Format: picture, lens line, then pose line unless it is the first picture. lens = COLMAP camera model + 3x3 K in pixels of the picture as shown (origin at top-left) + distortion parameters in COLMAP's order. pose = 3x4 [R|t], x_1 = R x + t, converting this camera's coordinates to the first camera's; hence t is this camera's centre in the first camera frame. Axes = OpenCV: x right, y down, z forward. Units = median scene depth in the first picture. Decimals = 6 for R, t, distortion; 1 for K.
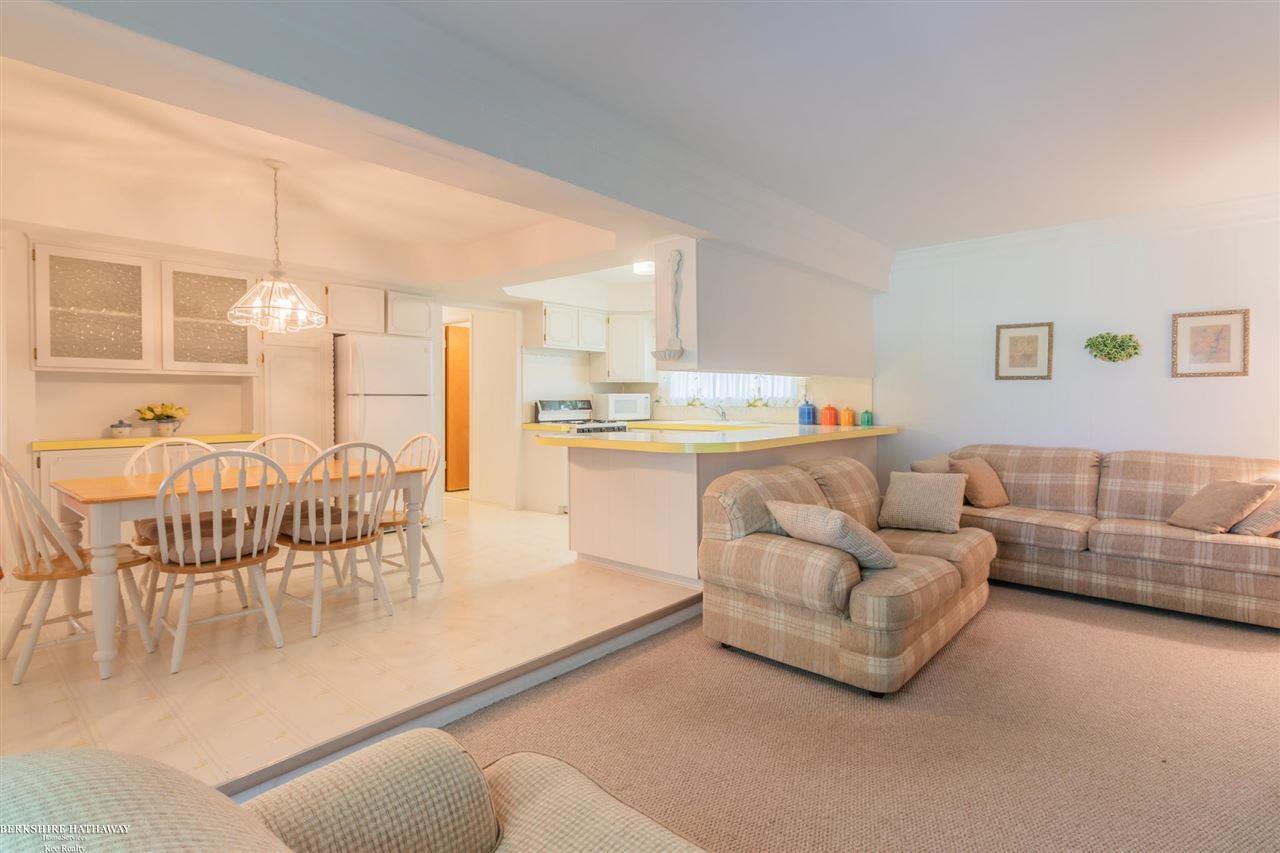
lens RADIAL K [[649.3, 0, 636.2], [0, 649.3, 411.6], [0, 0, 1]] dist [0.000554, -0.000175]
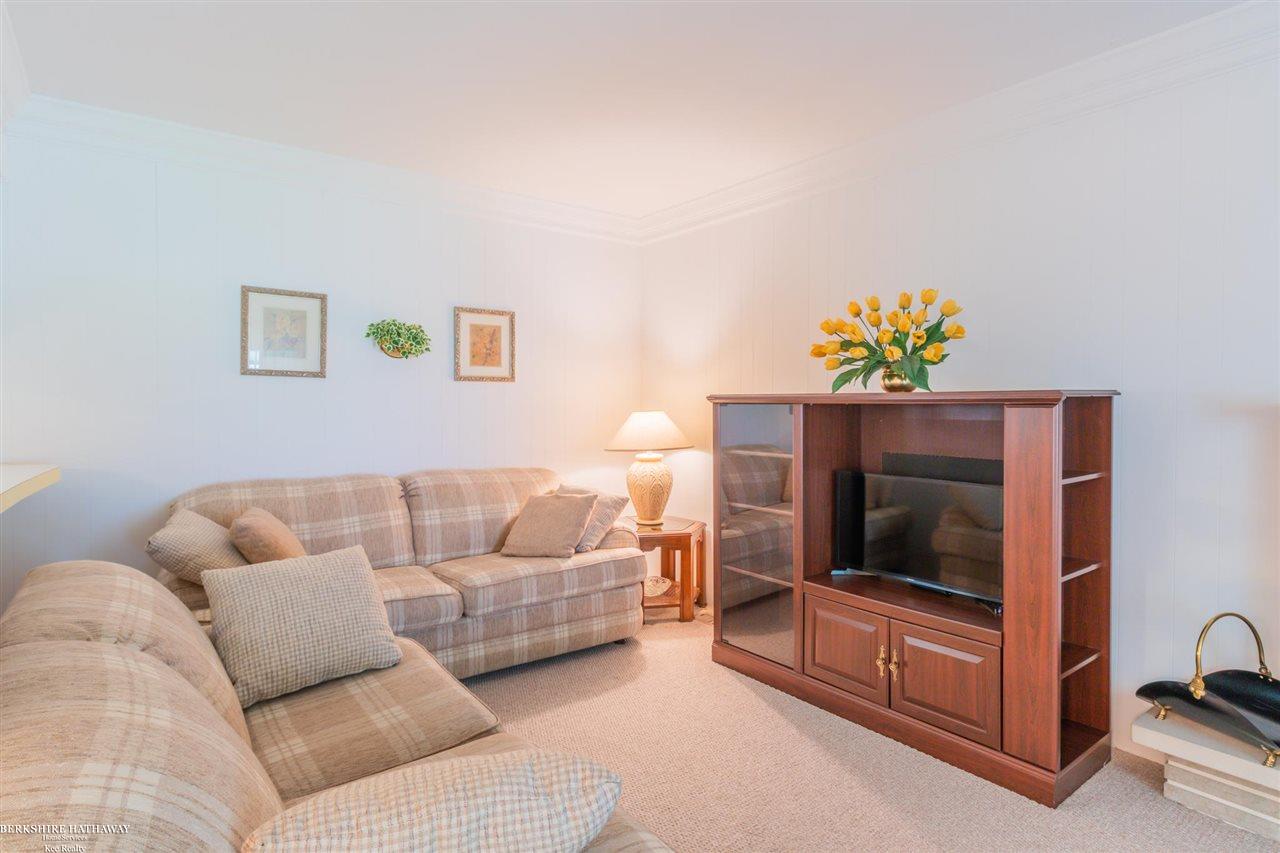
lens RADIAL K [[703.0, 0, 639.8], [0, 703.0, 401.5], [0, 0, 1]] dist [0.034731, 0.000165]
pose [[0.167842, -0.004221, 0.985805, -0.045857], [0.010555, 0.999941, 0.002484, -0.023540], [-0.985757, 0.009988, 0.167877, 0.571237]]
